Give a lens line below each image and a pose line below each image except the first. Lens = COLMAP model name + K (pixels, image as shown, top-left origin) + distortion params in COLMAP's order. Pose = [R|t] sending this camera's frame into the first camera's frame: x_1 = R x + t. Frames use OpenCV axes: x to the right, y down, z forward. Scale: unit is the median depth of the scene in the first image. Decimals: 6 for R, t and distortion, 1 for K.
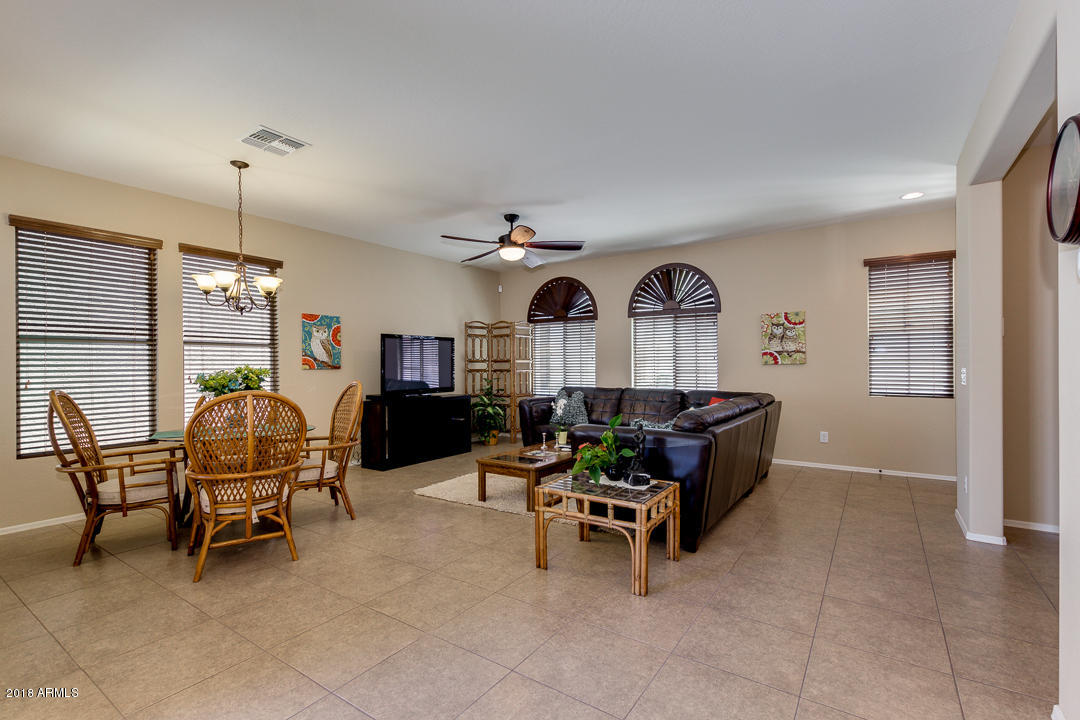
lens RADIAL K [[495.9, 0, 536.6], [0, 495.9, 364.6], [0, 0, 1]] dist [0.001598, -0.003360]
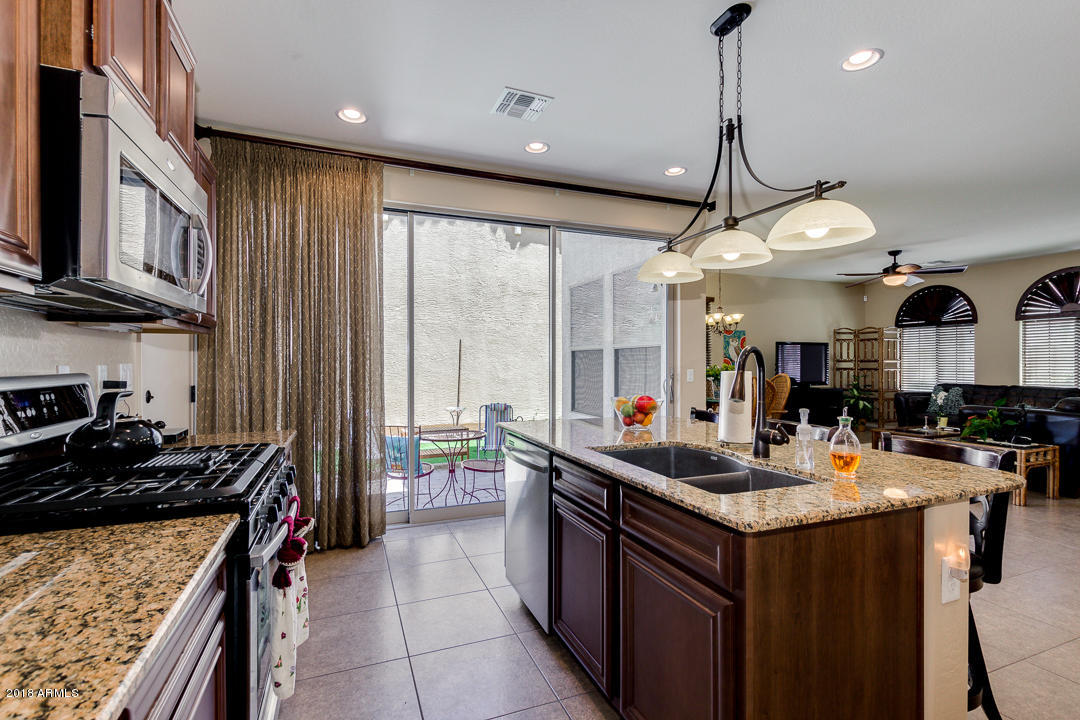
lens RADIAL K [[495.9, 0, 536.6], [0, 495.9, 364.6], [0, 0, 1]] dist [0.001598, -0.003360]
pose [[0.829982, 0.005899, -0.557758, -0.078297], [-0.005182, 0.999982, 0.002866, 0.002241], [0.557765, 0.000512, 0.829998, -0.472731]]
